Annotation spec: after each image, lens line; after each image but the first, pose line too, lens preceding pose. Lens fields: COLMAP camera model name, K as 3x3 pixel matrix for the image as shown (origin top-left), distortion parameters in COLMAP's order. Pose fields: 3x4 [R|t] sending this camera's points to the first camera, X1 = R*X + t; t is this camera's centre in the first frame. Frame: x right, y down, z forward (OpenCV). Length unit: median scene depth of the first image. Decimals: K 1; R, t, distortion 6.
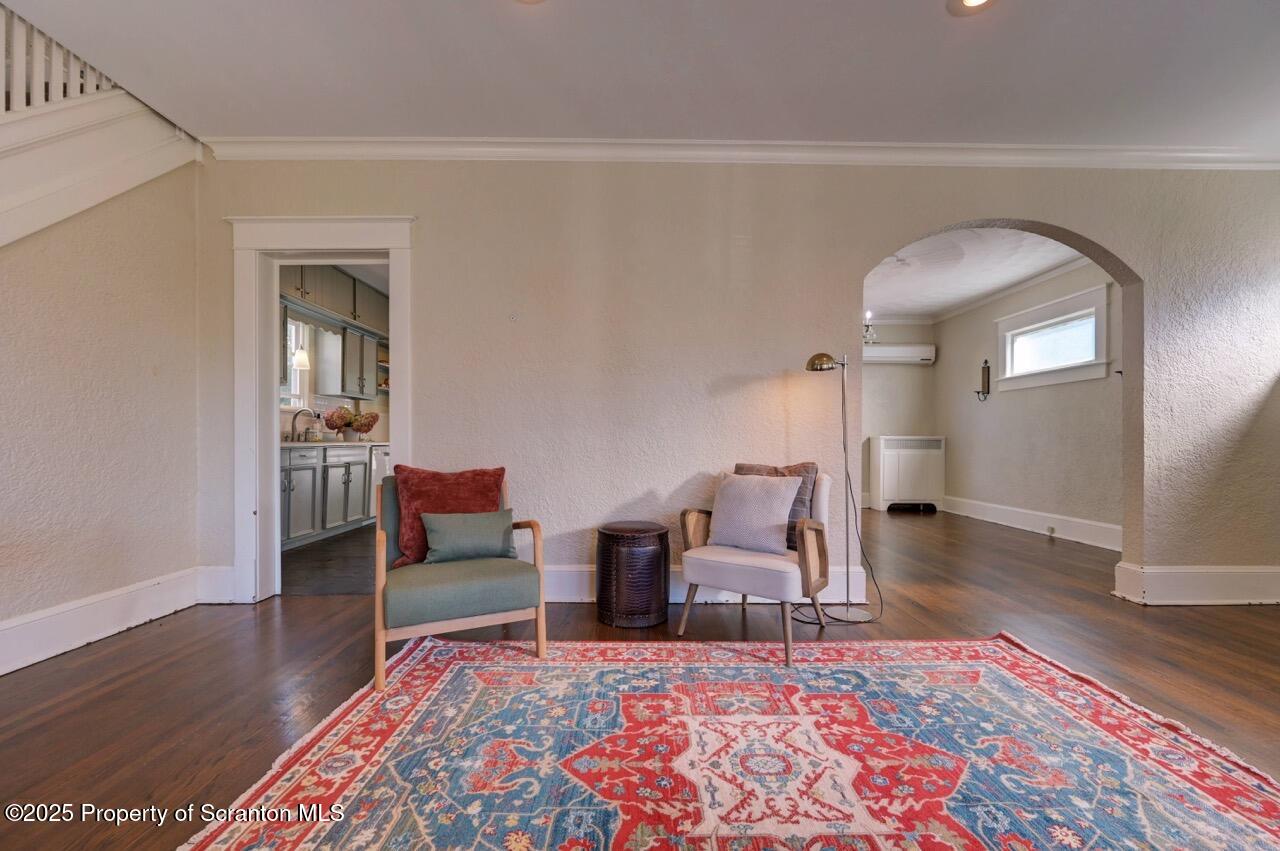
lens RADIAL K [[510.9, 0, 644.2], [0, 510.9, 440.4], [0, 0, 1]] dist [0.000190, 0.000482]
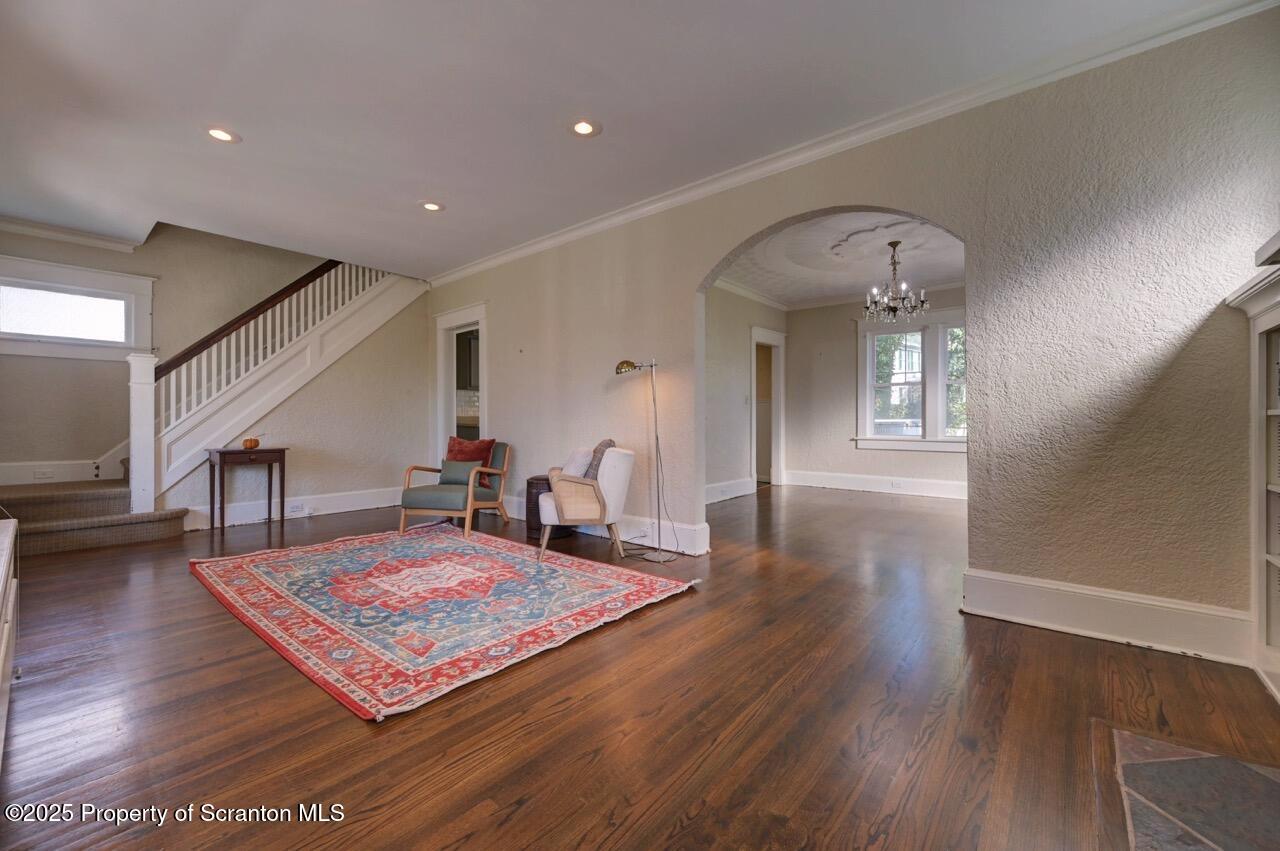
lens RADIAL K [[512.6, 0, 642.5], [0, 512.6, 419.1], [0, 0, 1]] dist [0.000092, -0.000260]
pose [[0.758383, -0.007424, -0.651767, 1.773871], [0.004302, 0.999970, -0.006385, -0.004115], [0.651795, 0.002038, 0.758392, -0.029185]]
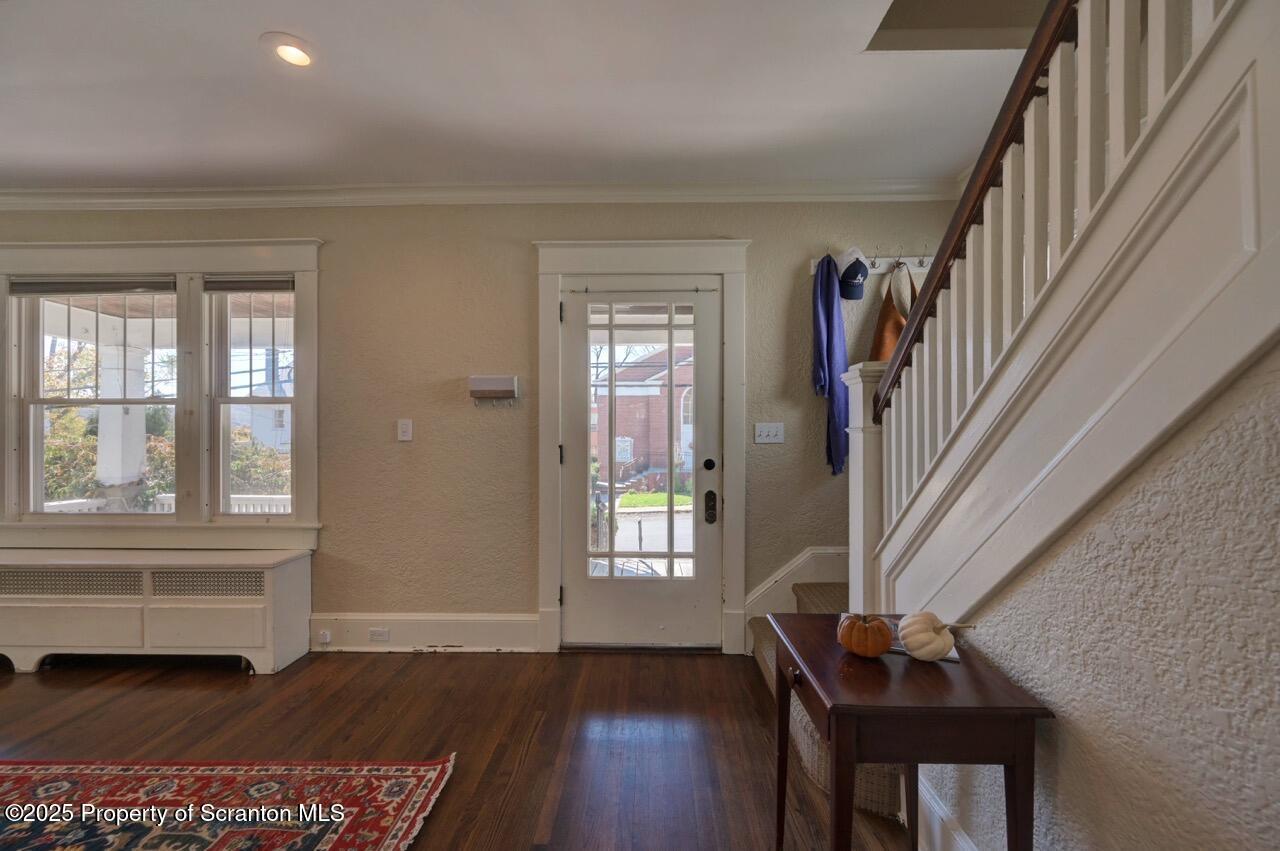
lens RADIAL K [[507.2, 0, 638.3], [0, 507.2, 430.8], [0, 0, 1]] dist [-0.000325, 0.000329]
pose [[-0.999440, -0.004851, 0.033113, -0.913249], [-0.004695, 0.999978, 0.004766, -0.179141], [-0.033135, 0.004608, -0.999440, 1.262943]]
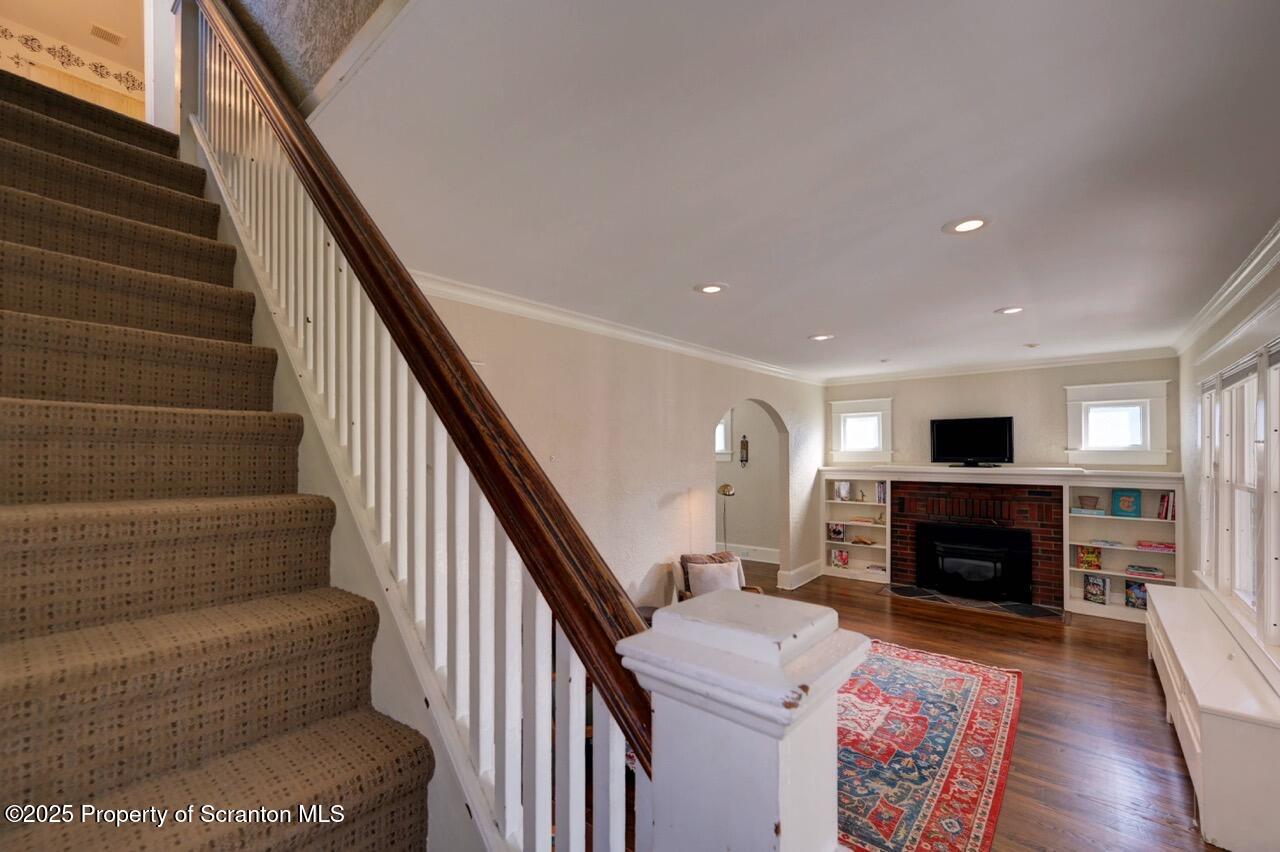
lens RADIAL K [[524.9, 0, 641.8], [0, 524.9, 447.3], [0, 0, 1]] dist [0.000032, 0.000125]
pose [[0.654156, -0.004999, 0.756343, -1.591799], [0.011029, 0.999935, -0.002929, -0.401298], [-0.756280, 0.010258, 0.654168, 0.099331]]
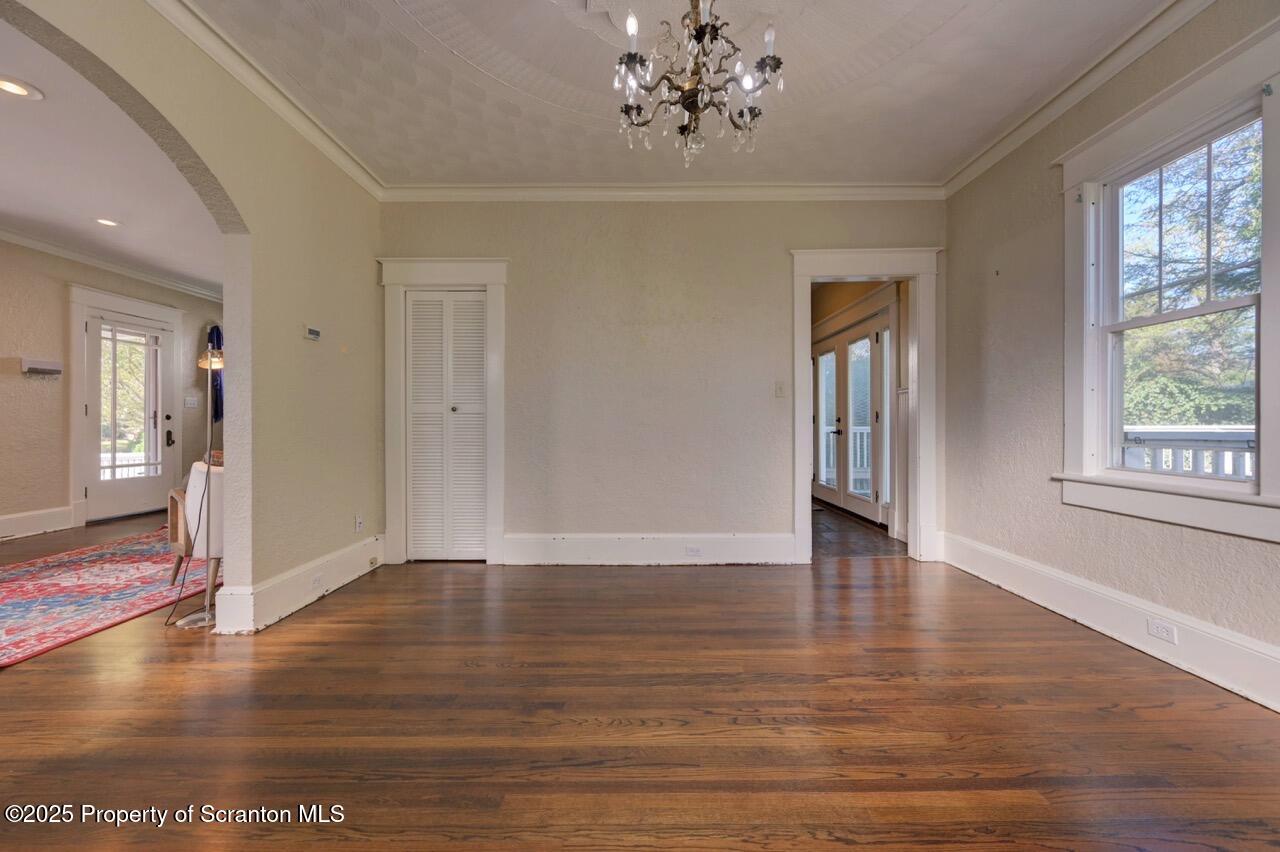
lens RADIAL K [[508.7, 0, 643.4], [0, 508.7, 423.4], [0, 0, 1]] dist [-0.000312, 0.000222]
pose [[-0.006473, -0.008571, -0.999942, 1.926282], [-0.000020, 0.999963, -0.008571, -0.010677], [0.999979, -0.000035, -0.006472, 2.615296]]
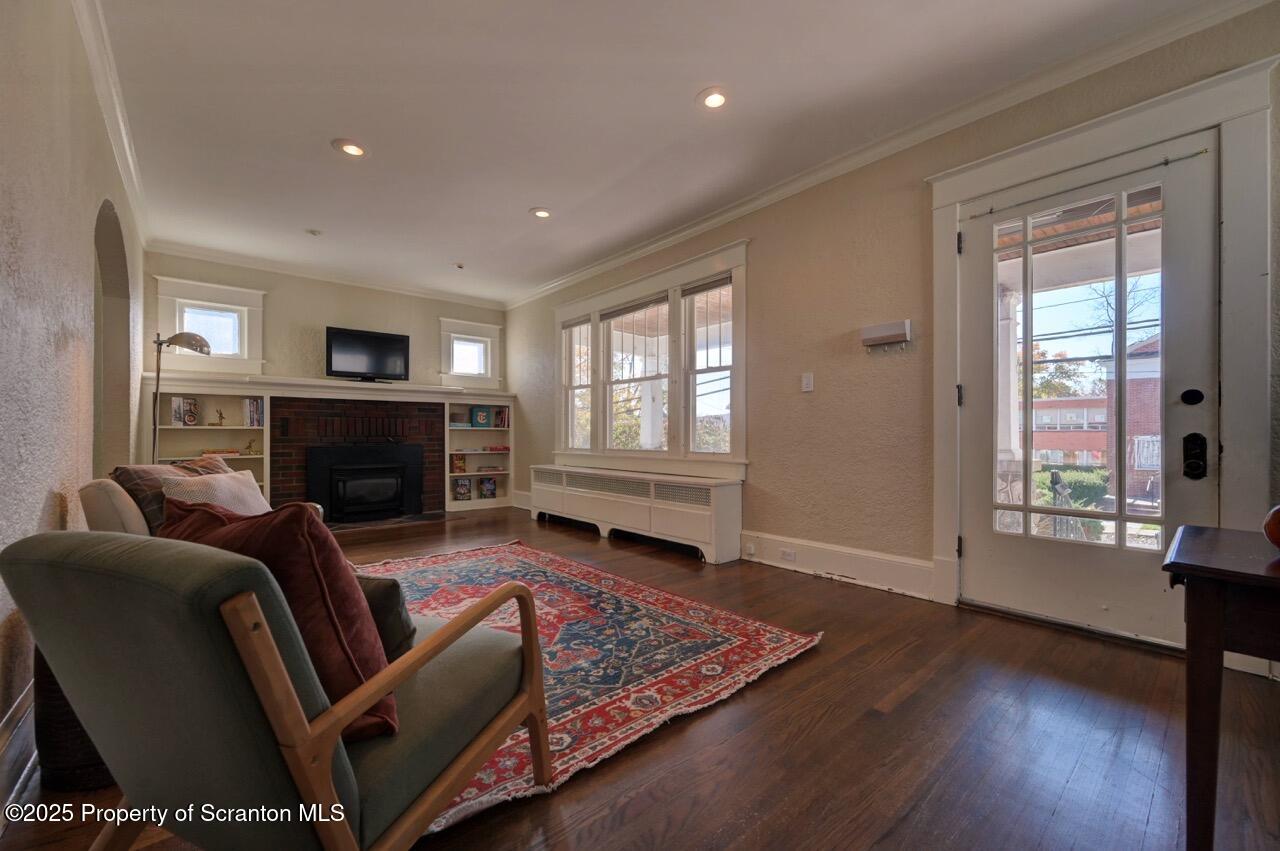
lens RADIAL K [[510.1, 0, 644.1], [0, 510.1, 433.7], [0, 0, 1]] dist [-0.000028, 0.000132]
pose [[-0.649831, -0.004276, 0.760067, -1.142059], [-0.000351, 0.999986, 0.005325, -0.002038], [-0.760079, 0.003194, -0.649823, 1.350615]]
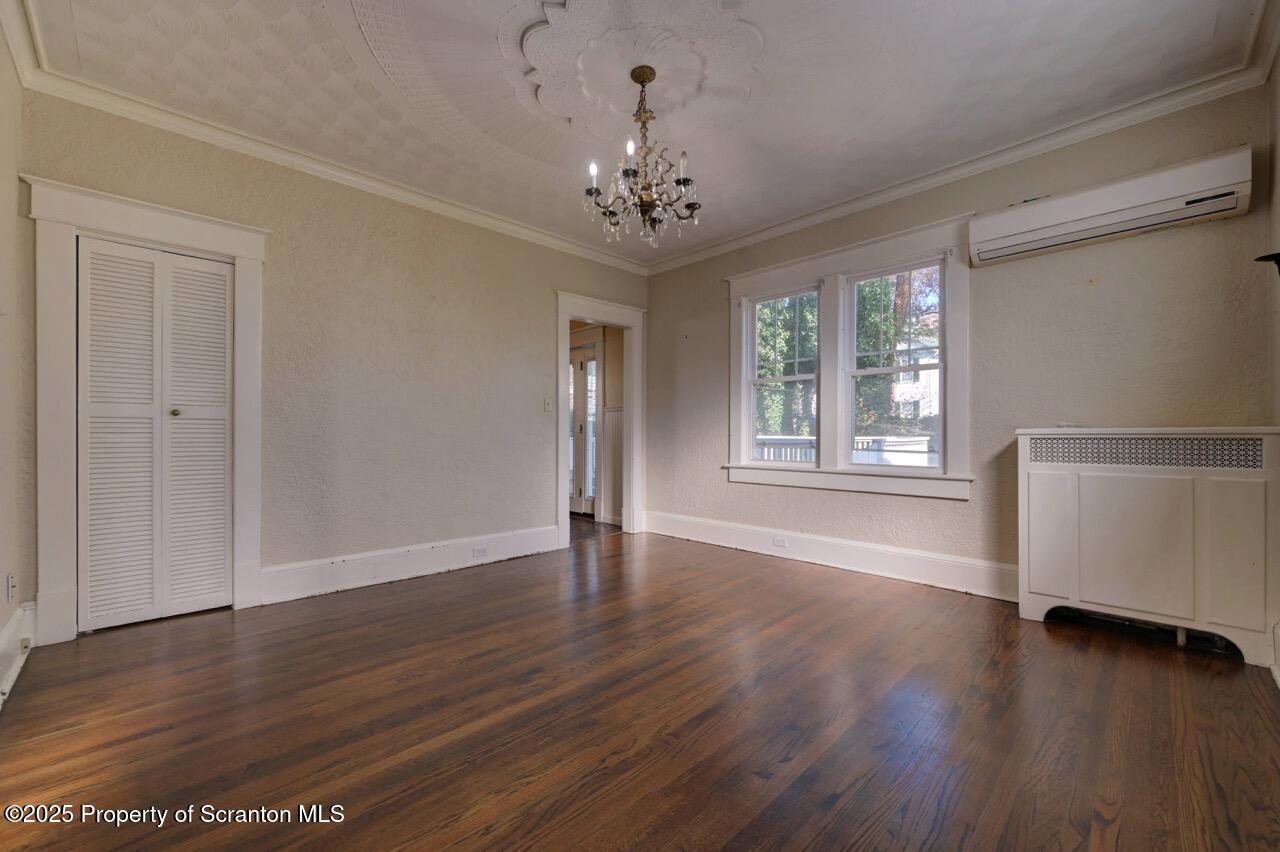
lens RADIAL K [[510.1, 0, 644.1], [0, 510.1, 434.2], [0, 0, 1]] dist [-0.000028, 0.000132]
pose [[0.694083, -0.006794, -0.719863, 1.954971], [0.001949, 0.999970, -0.007559, -0.007002], [0.719892, 0.003843, 0.694075, 1.844430]]
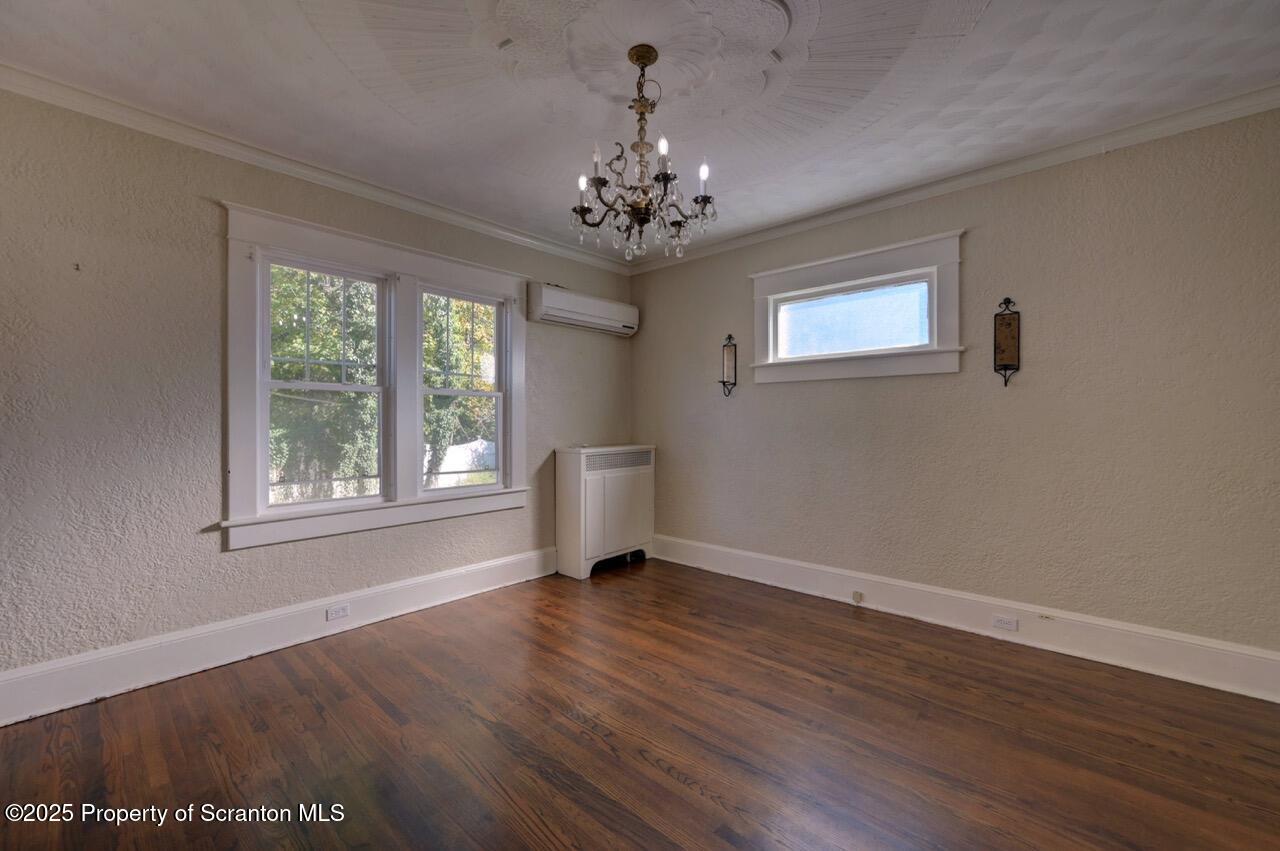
lens RADIAL K [[512.6, 0, 642.5], [0, 512.6, 419.1], [0, 0, 1]] dist [0.000092, -0.000260]
pose [[0.681943, -0.005492, 0.731385, 0.314808], [0.006097, 0.999980, 0.001823, -0.155345], [-0.731380, 0.003216, 0.681962, 1.993504]]
